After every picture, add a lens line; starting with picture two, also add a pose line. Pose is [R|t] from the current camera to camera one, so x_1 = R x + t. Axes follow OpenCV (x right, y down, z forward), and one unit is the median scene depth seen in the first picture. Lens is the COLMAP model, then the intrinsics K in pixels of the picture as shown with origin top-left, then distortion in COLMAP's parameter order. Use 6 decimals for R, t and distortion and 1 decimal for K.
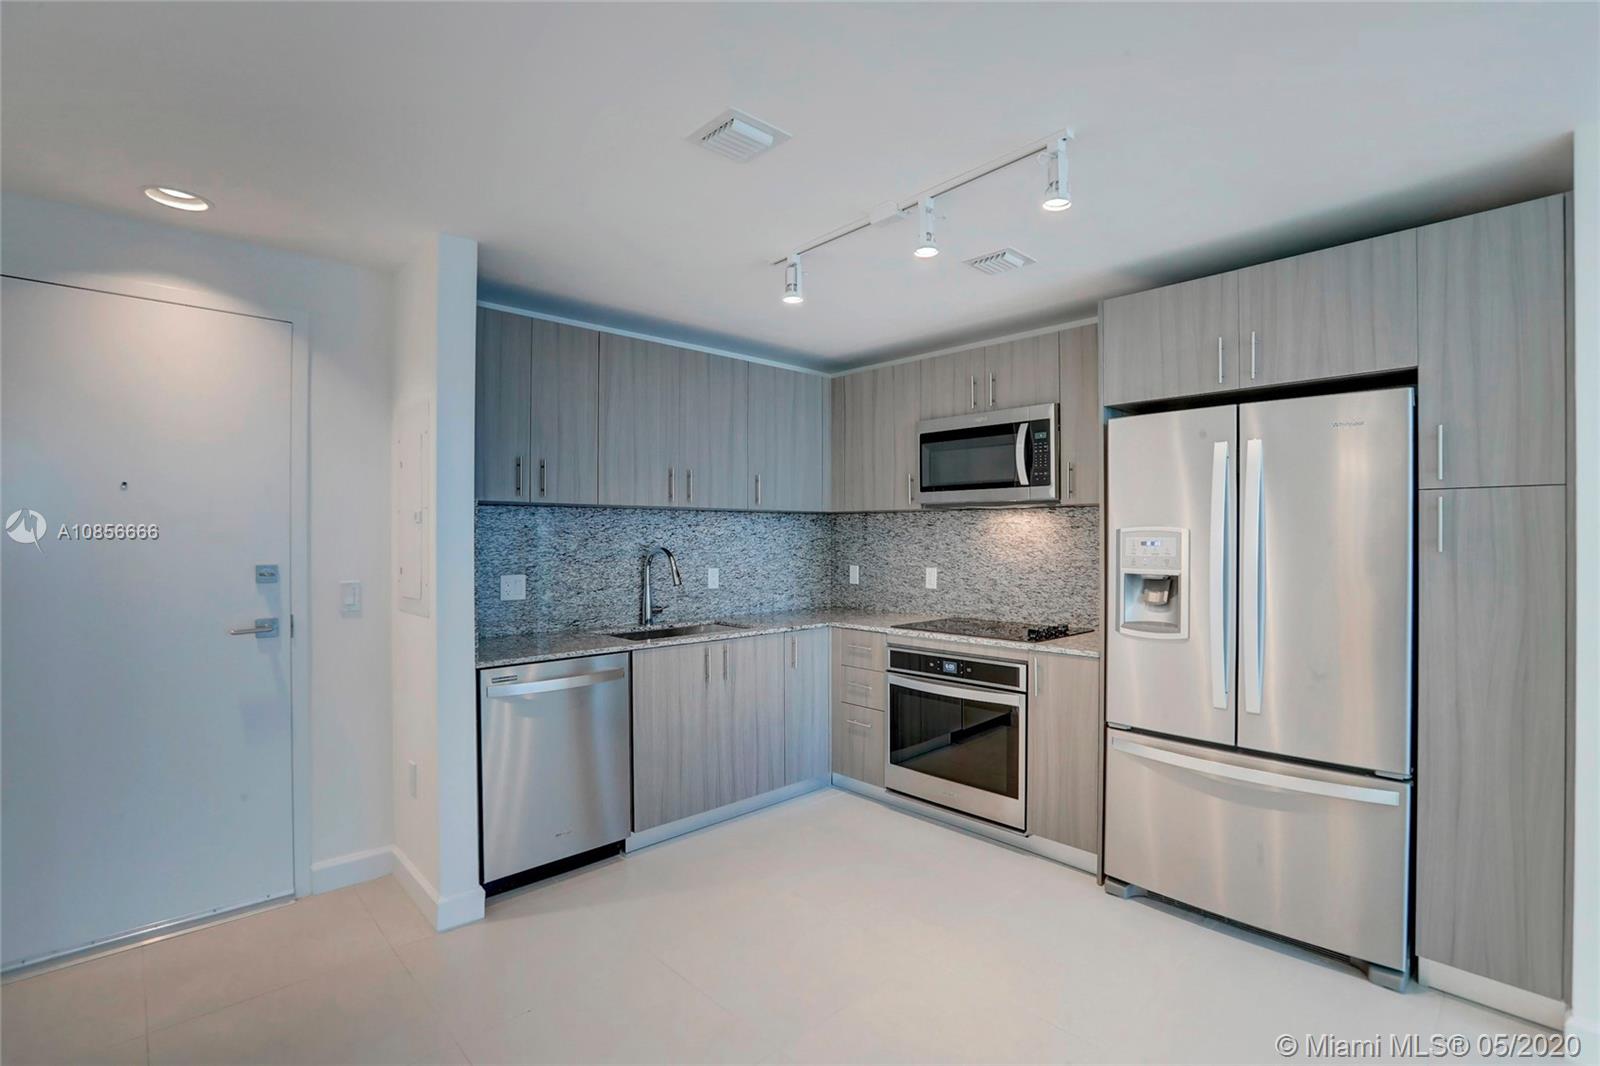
lens RADIAL K [[753.2, 0, 813.6], [0, 753.2, 537.7], [0, 0, 1]] dist [-0.045711, 0.015531]
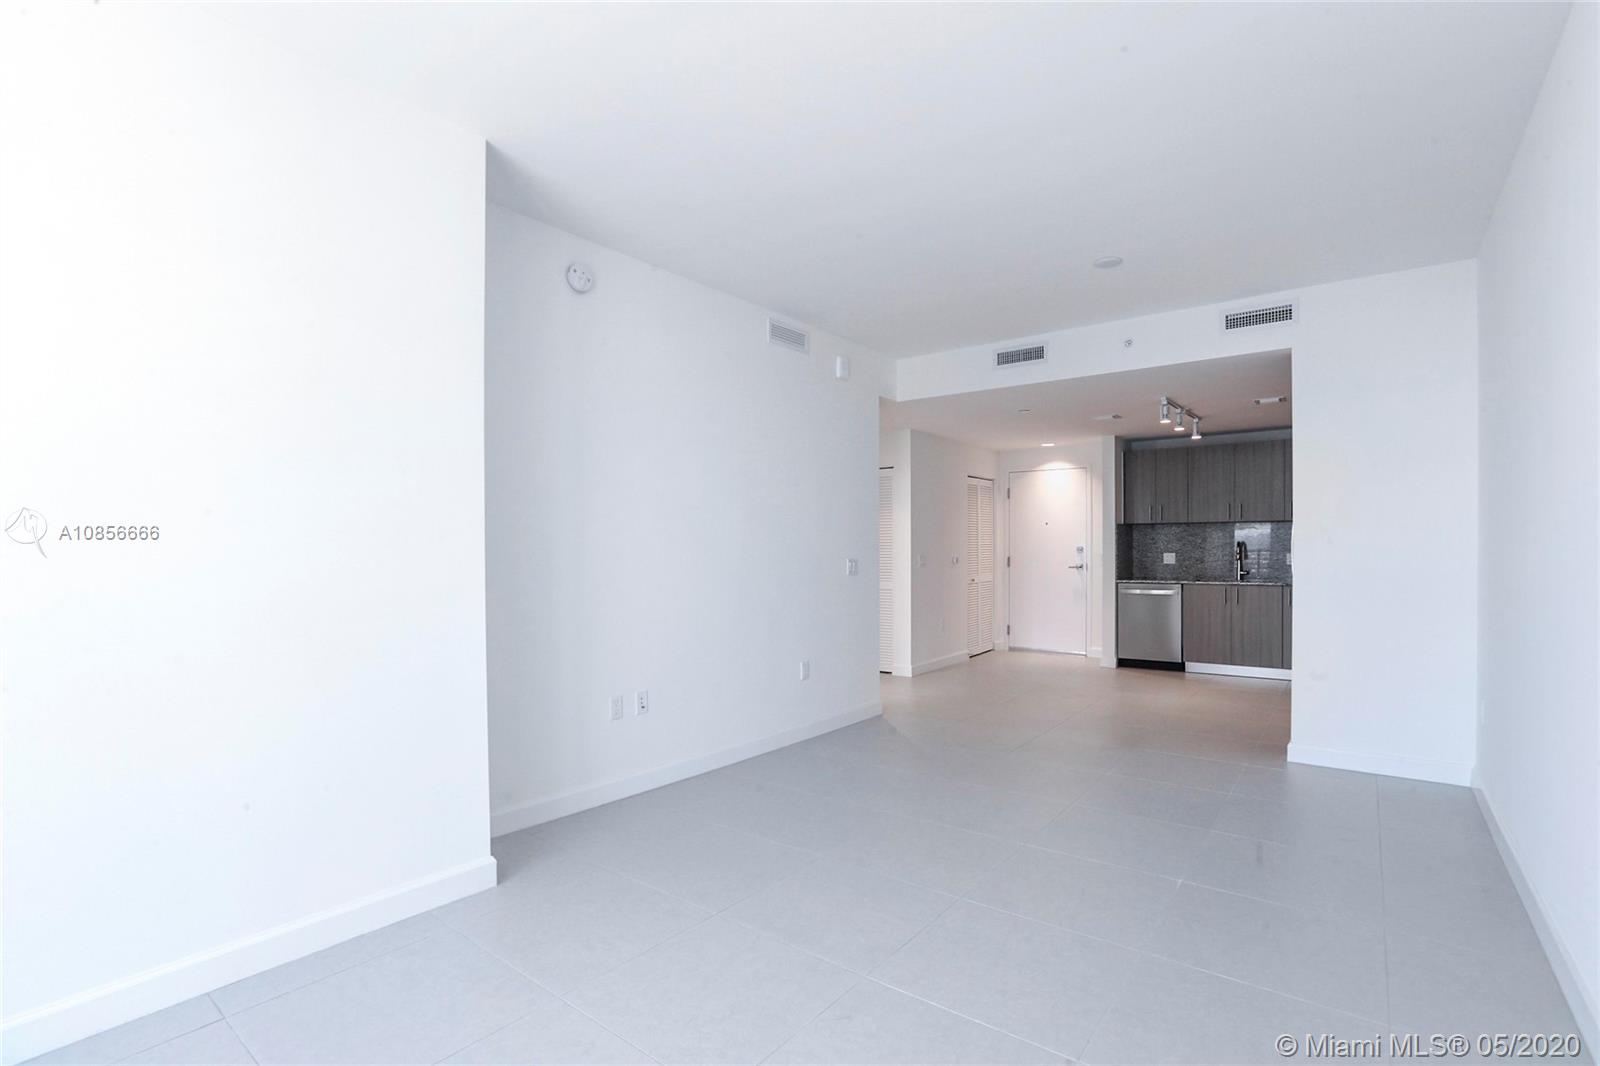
lens RADIAL K [[753.2, 0, 814.1], [0, 753.2, 564.3], [0, 0, 1]] dist [-0.045711, 0.015531]
pose [[0.161389, 0.021238, -0.986662, 1.580599], [0.003663, 0.999749, 0.022119, 0.026074], [0.986884, -0.007184, 0.161271, -0.444724]]
